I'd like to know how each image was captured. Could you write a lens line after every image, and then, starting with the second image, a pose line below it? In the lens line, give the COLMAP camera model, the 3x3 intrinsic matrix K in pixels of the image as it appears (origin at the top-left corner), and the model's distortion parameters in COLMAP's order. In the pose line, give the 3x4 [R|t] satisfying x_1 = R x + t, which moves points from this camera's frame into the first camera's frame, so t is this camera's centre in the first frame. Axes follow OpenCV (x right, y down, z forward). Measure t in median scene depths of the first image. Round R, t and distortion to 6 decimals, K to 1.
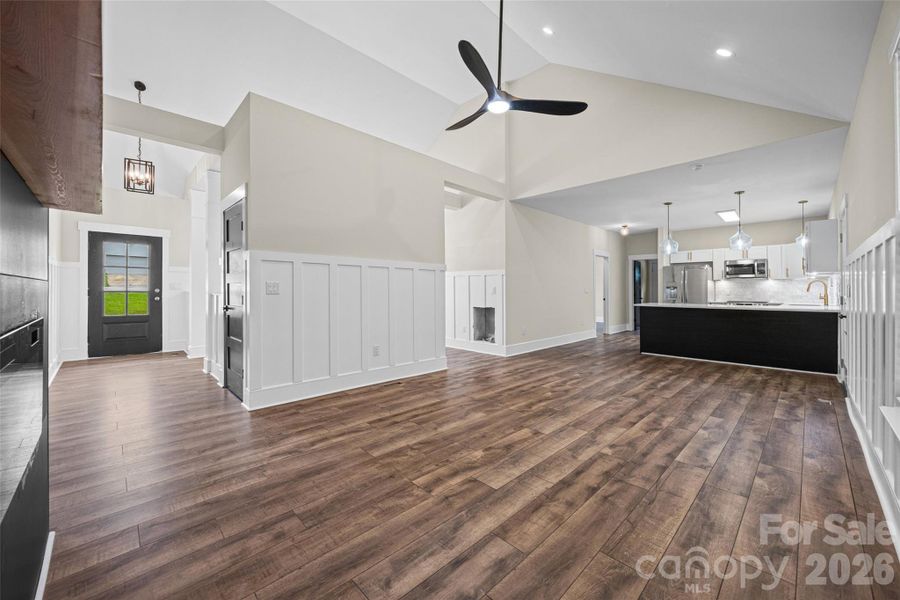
lens RADIAL K [[352.4, 0, 447.1], [0, 352.4, 289.3], [0, 0, 1]] dist [-0.001009, -0.000096]
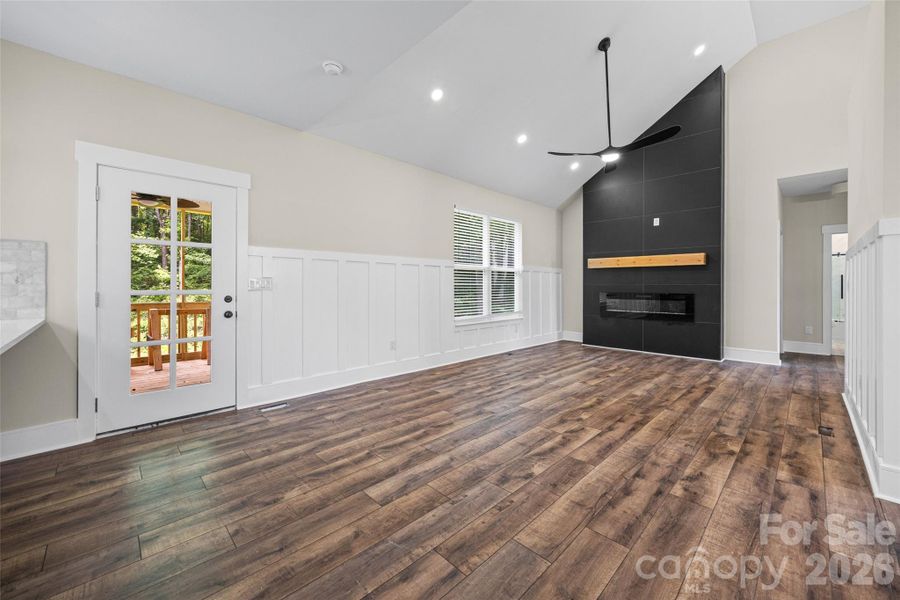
lens RADIAL K [[350.8, 0, 451.4], [0, 350.8, 284.0], [0, 0, 1]] dist [-0.000920, 0.000033]
pose [[-0.999940, -0.006385, -0.008942, 0.850315], [-0.006281, 0.999913, -0.011564, 0.015384], [0.009015, -0.011507, -0.999893, 2.545908]]
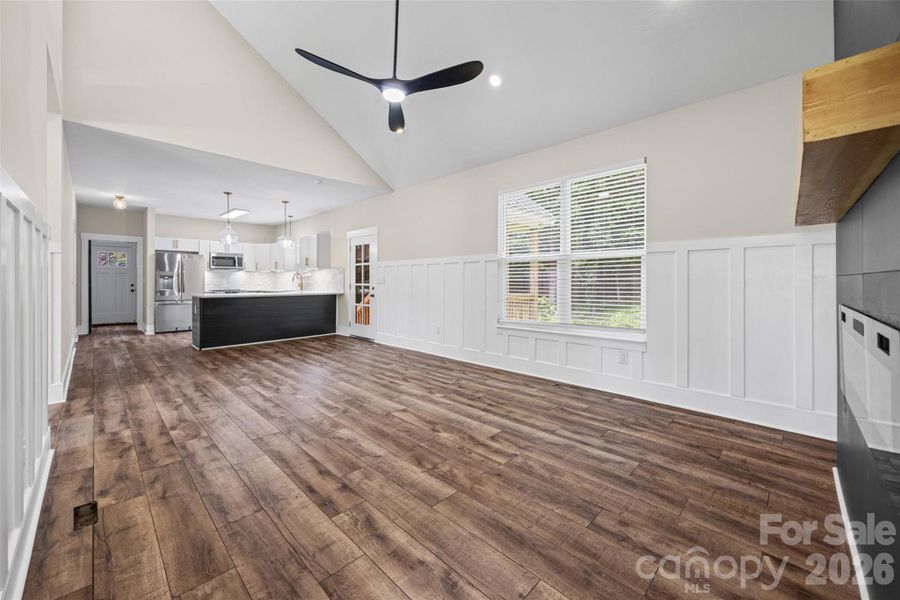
lens RADIAL K [[350.8, 0, 451.4], [0, 350.8, 284.0], [0, 0, 1]] dist [-0.000920, 0.000033]
pose [[-0.031936, -0.010903, 0.999430, -0.876360], [-0.004570, 0.999932, 0.010762, -0.002673], [-0.999479, -0.004224, -0.031984, 0.915863]]
